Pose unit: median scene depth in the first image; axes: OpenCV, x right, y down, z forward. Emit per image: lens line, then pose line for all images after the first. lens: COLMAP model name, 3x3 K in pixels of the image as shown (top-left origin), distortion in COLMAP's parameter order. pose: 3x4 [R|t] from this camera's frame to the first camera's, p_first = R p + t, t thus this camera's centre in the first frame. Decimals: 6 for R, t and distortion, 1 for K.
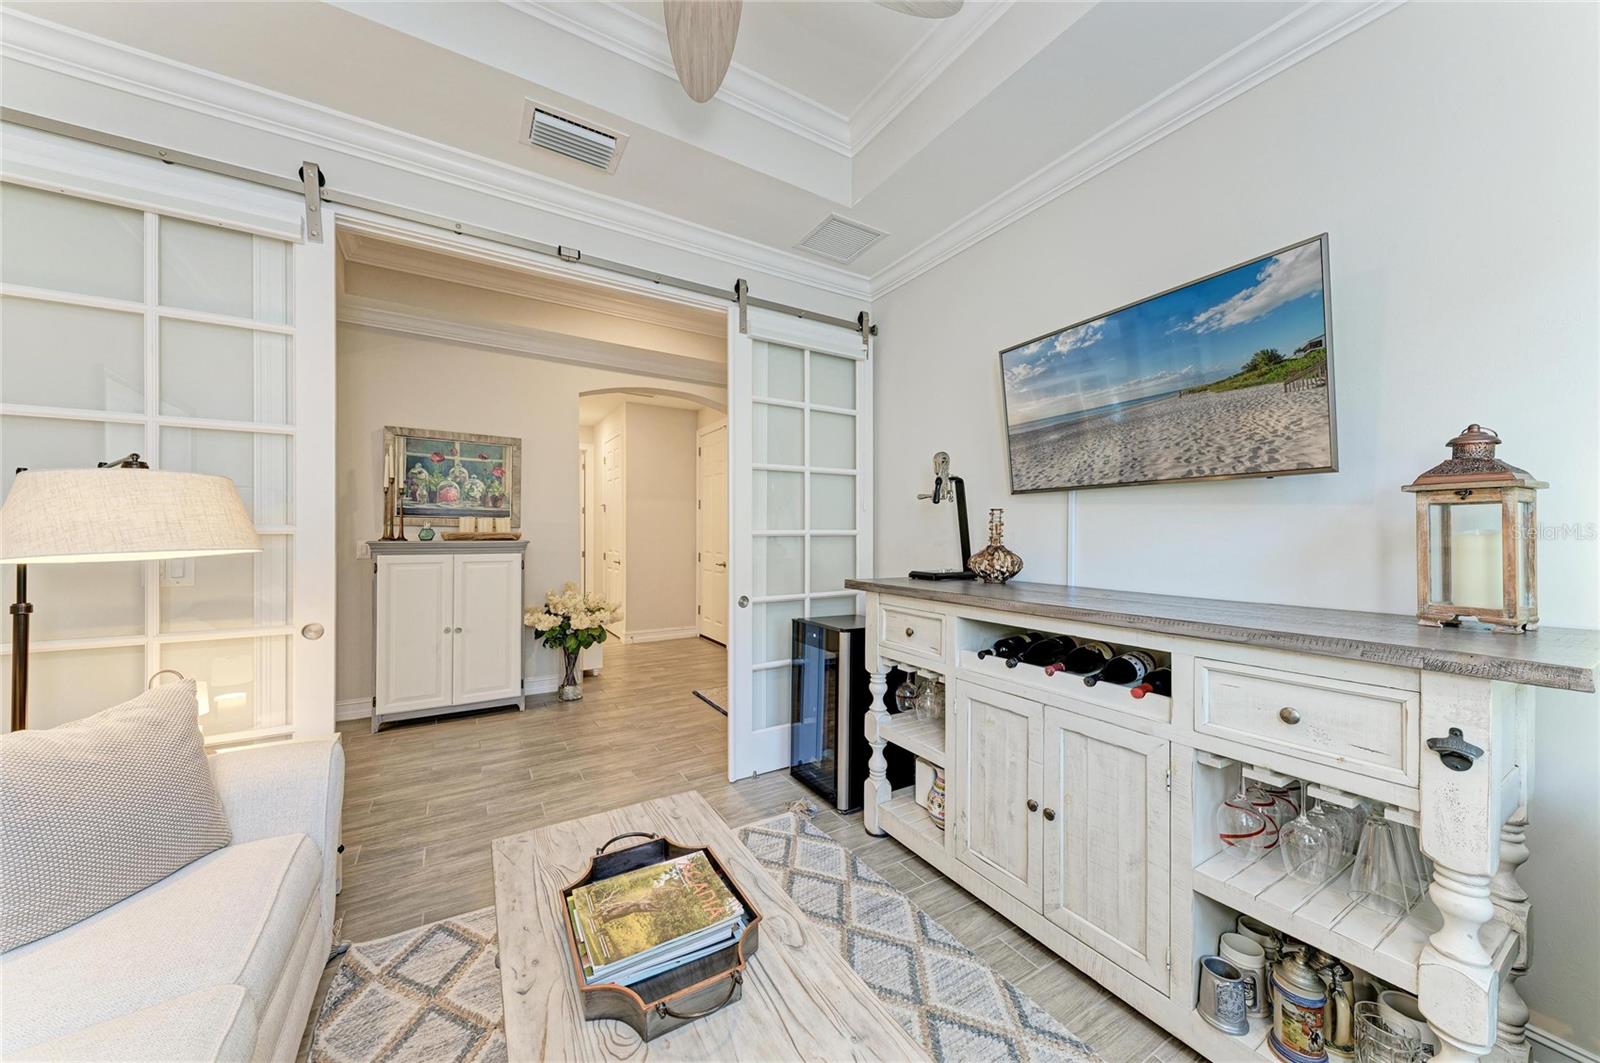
lens RADIAL K [[555.1, 0, 799.8], [0, 555.1, 533.4], [0, 0, 1]] dist [0.014588, -0.004394]
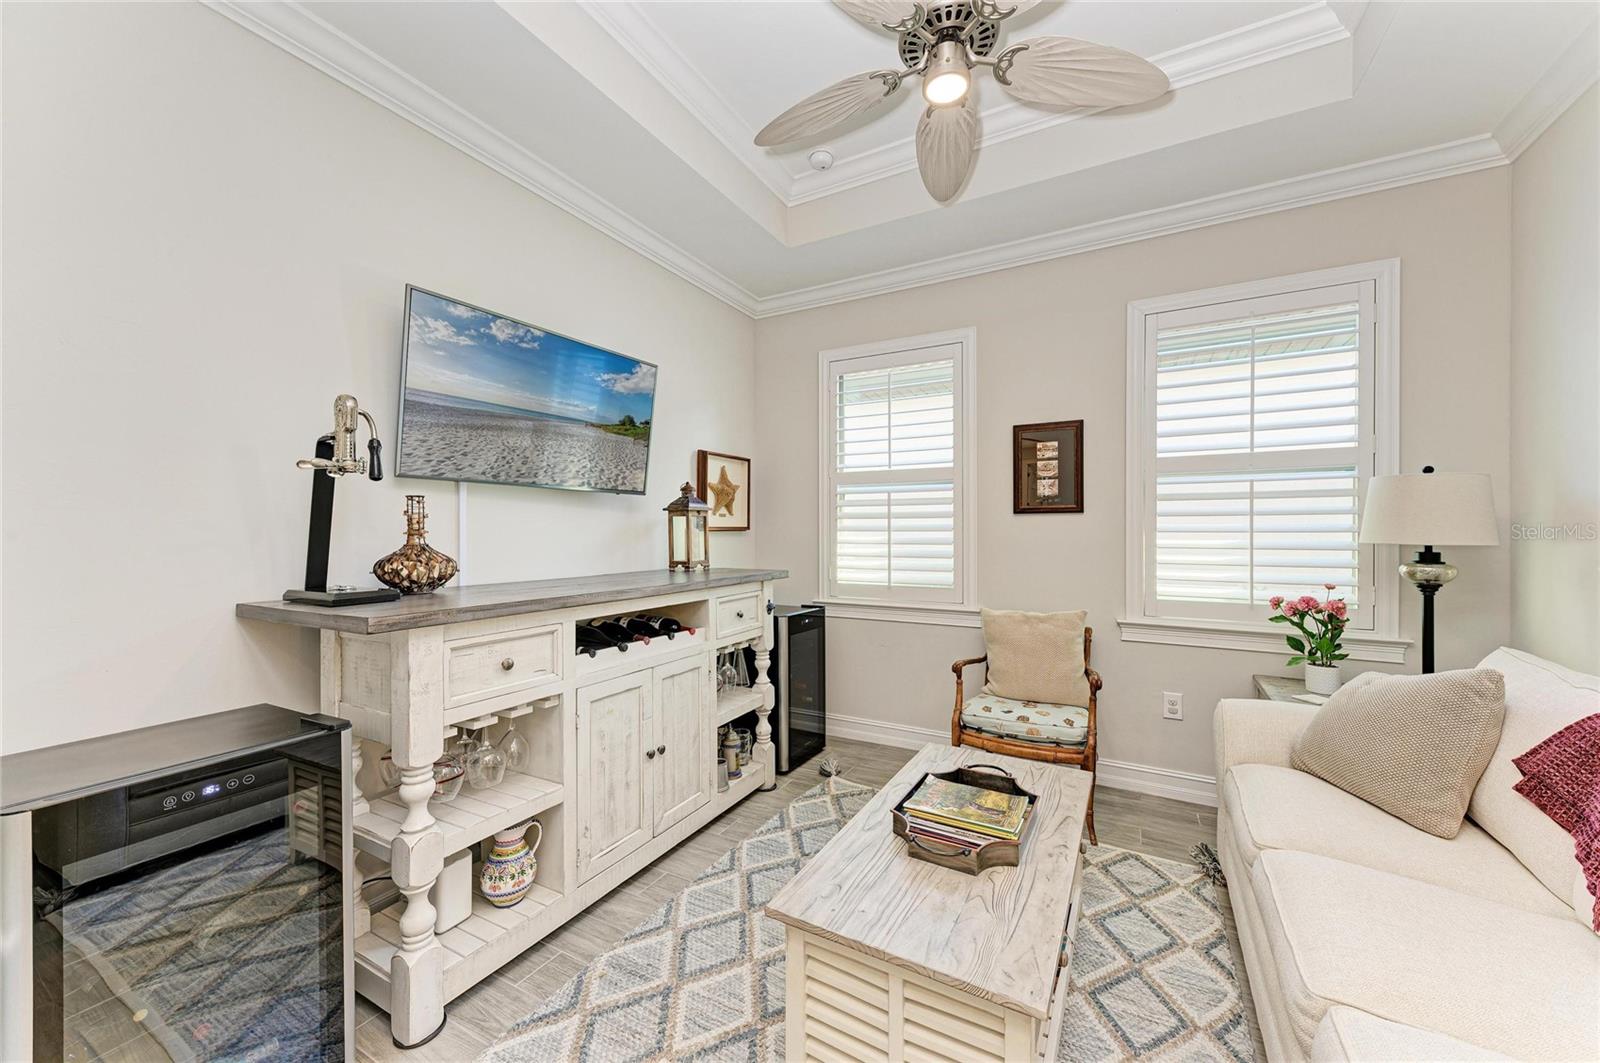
lens RADIAL K [[596.4, 0, 798.7], [0, 596.4, 536.4], [0, 0, 1]] dist [0.021231, -0.008121]
pose [[-0.494742, -0.010018, 0.868982, -0.815930], [0.000504, 0.999930, 0.011814, 0.000300], [-0.869039, 0.006283, -0.494703, 1.286074]]
